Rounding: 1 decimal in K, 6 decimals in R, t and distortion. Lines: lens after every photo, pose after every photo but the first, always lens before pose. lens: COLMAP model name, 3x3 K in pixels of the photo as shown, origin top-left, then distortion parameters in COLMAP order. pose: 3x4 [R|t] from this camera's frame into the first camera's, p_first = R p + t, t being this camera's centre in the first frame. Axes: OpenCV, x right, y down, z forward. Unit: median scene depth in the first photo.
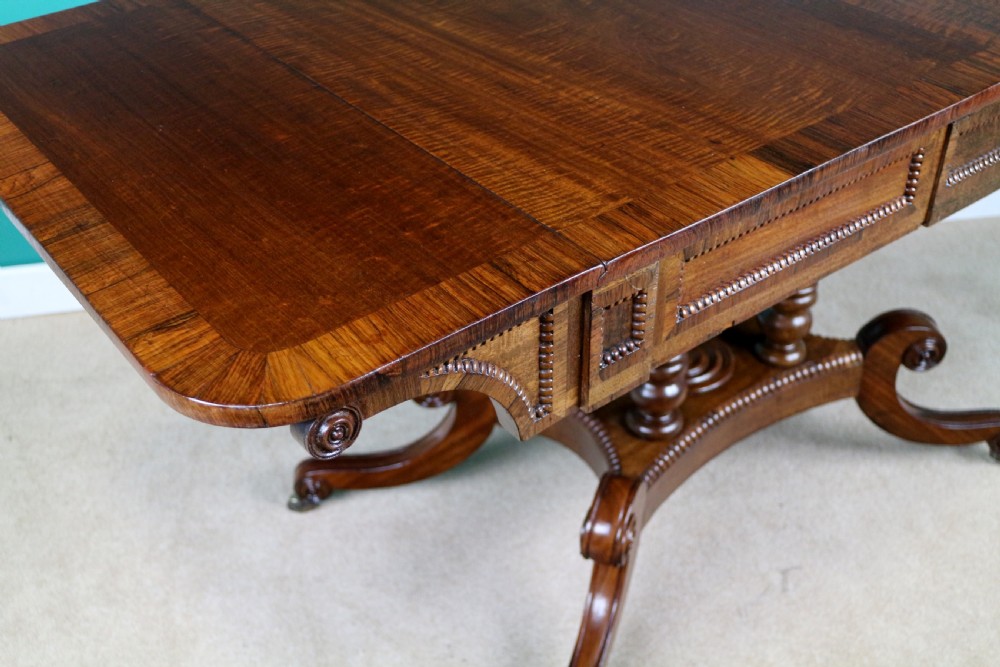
lens RADIAL K [[1120.4, 0, 490.1], [0, 1120.4, 336.1], [0, 0, 1]] dist [-0.058203, 0.000000]
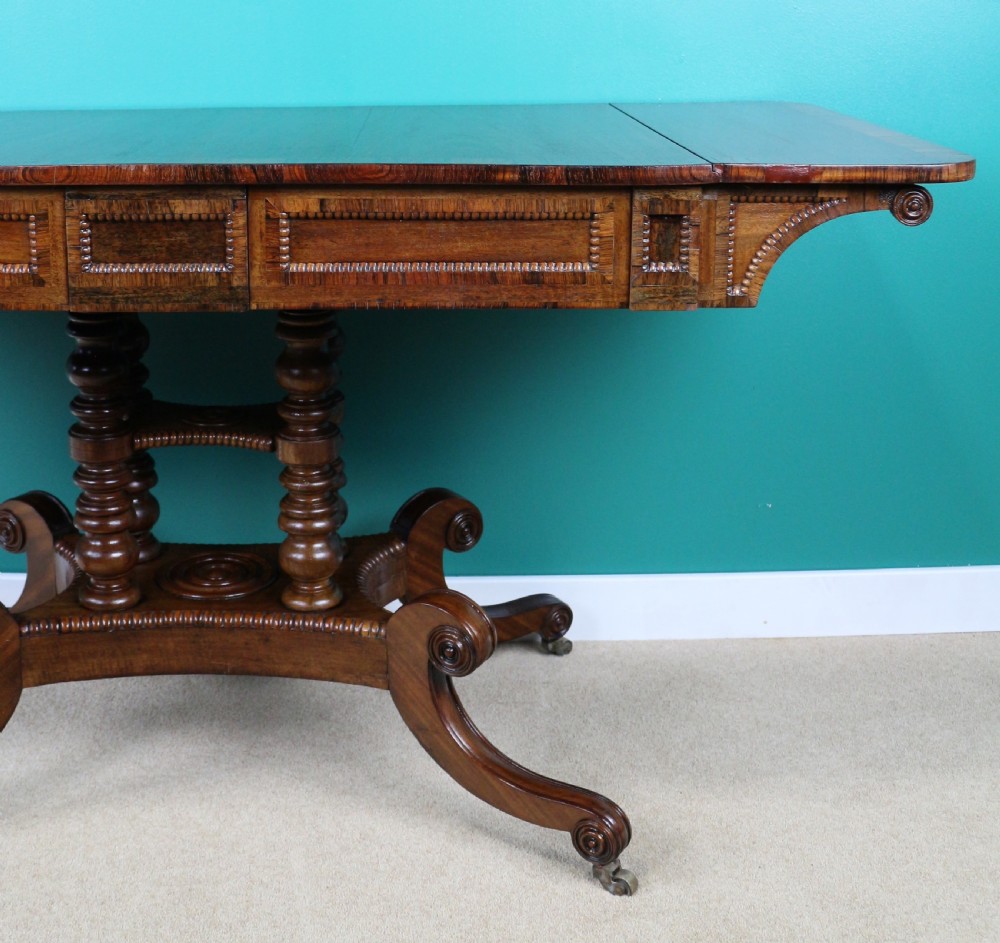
lens RADIAL K [[1422.1, 0, 417.5], [0, 1422.1, 225.9], [0, 0, 1]] dist [-0.118733, 0.000000]
pose [[0.805239, 0.106164, -0.583370, 1.503803], [-0.363311, 0.865869, -0.343913, 0.175196], [0.468610, 0.488877, 0.735801, 0.176659]]
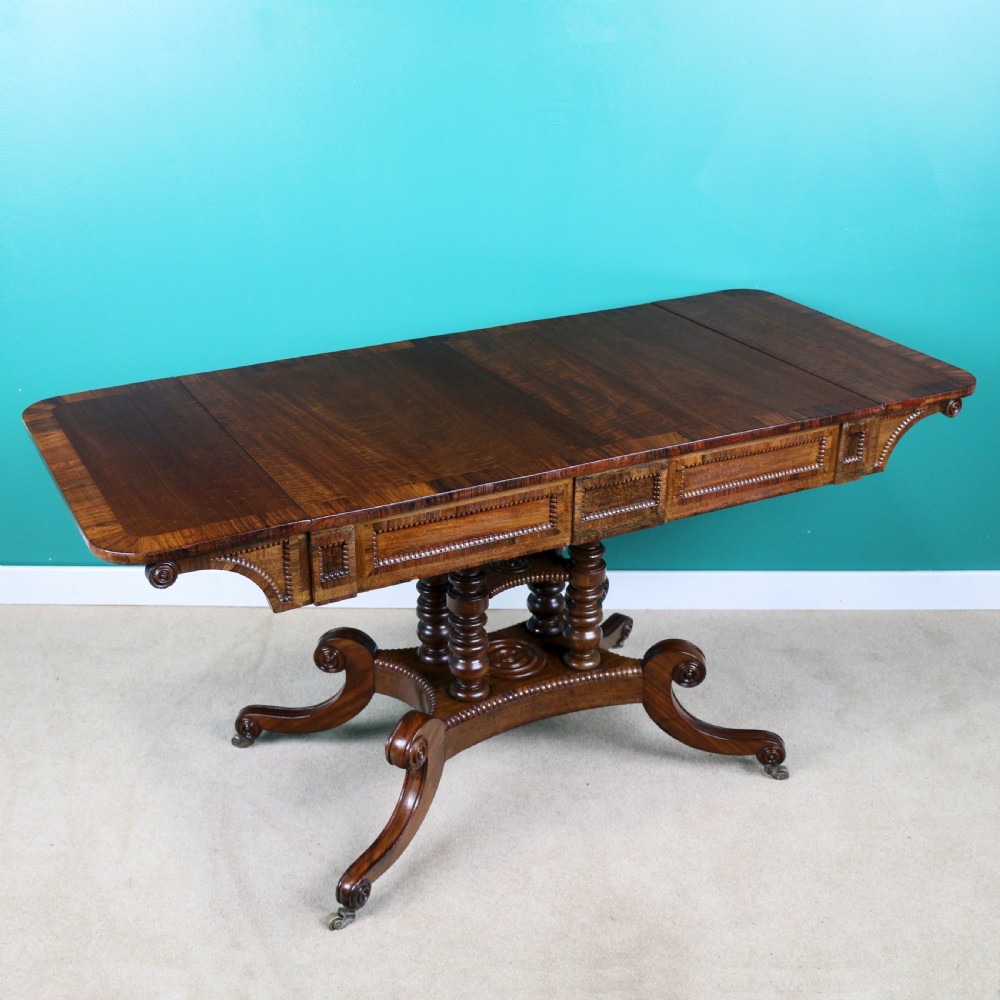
lens RADIAL K [[1267.4, 0, 468.6], [0, 1267.4, 508.8], [0, 0, 1]] dist [-0.130683, 0.000000]
pose [[0.983360, 0.084681, -0.160721, 0.582520], [-0.117465, 0.971273, -0.206957, 0.278464], [0.138579, 0.222392, 0.965058, -0.922032]]
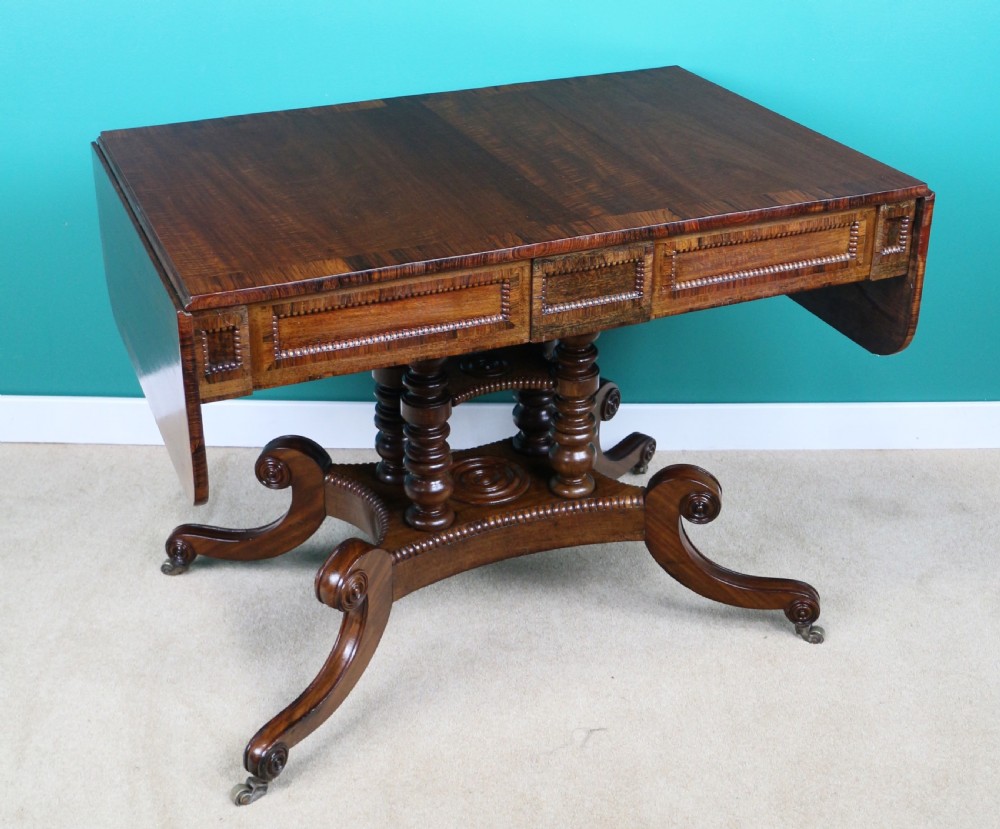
lens RADIAL K [[1381.5, 0, 507.7], [0, 1381.5, 180.2], [0, 0, 1]] dist [-0.130088, 0.000000]
pose [[0.971774, 0.095027, -0.215929, 0.765562], [-0.157642, 0.942505, -0.294676, 0.231932], [0.175512, 0.320398, 0.930882, -0.682217]]
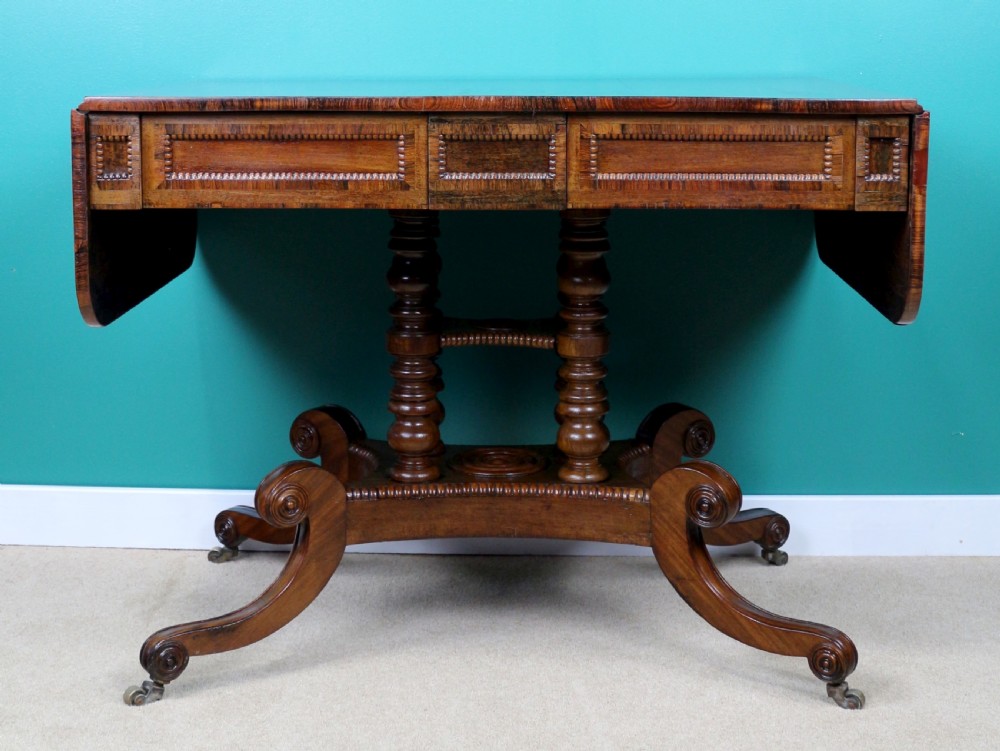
lens RADIAL K [[1634.2, 0, 501.7], [0, 1634.2, 126.6], [0, 0, 1]] dist [-0.094881, 0.000000]
pose [[0.791499, 0.050948, -0.609043, 1.779300], [-0.376564, 0.825551, -0.420315, 0.657141], [0.481382, 0.562023, 0.672608, -0.352571]]
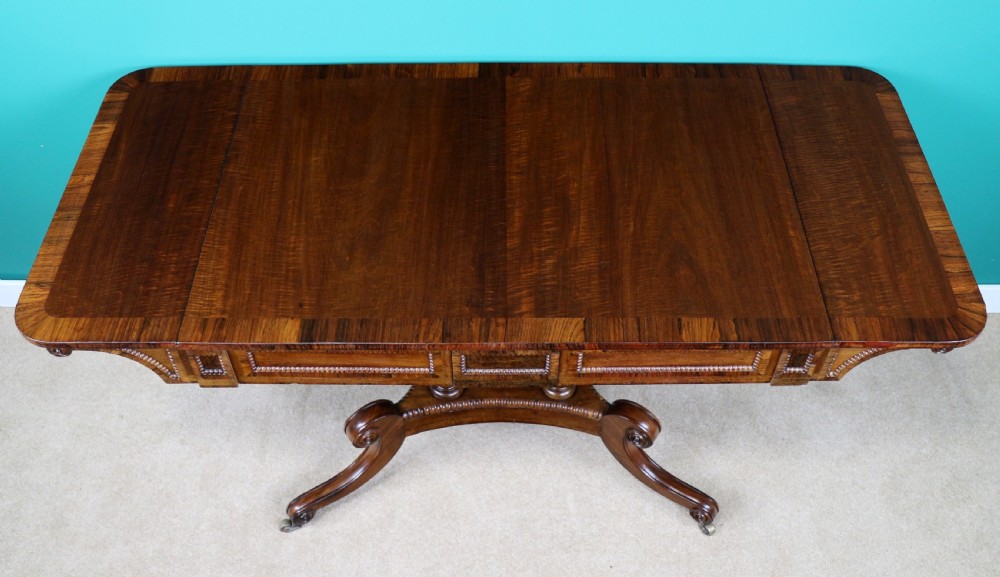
lens RADIAL K [[958.0, 0, 522.1], [0, 958.0, 253.1], [0, 0, 1]] dist [-0.124500, 0.000000]
pose [[0.807696, 0.457009, -0.372518, 1.027383], [-0.379197, 0.886457, 0.265338, -0.791267], [0.451483, -0.073054, 0.889284, -0.312510]]
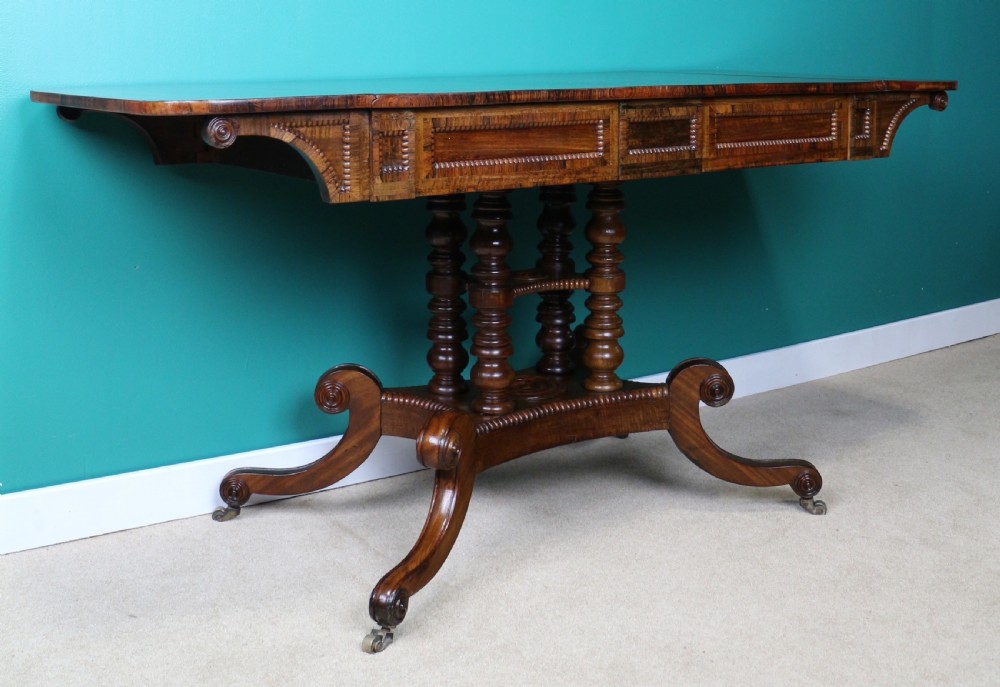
lens RADIAL K [[1242.9, 0, 480.0], [0, 1242.9, 123.8], [0, 0, 1]] dist [-0.155140, 0.000000]
pose [[0.998324, 0.015270, -0.055824, 0.313707], [-0.043308, 0.836954, -0.545557, 0.889965], [0.038392, 0.547060, 0.836213, -0.600899]]
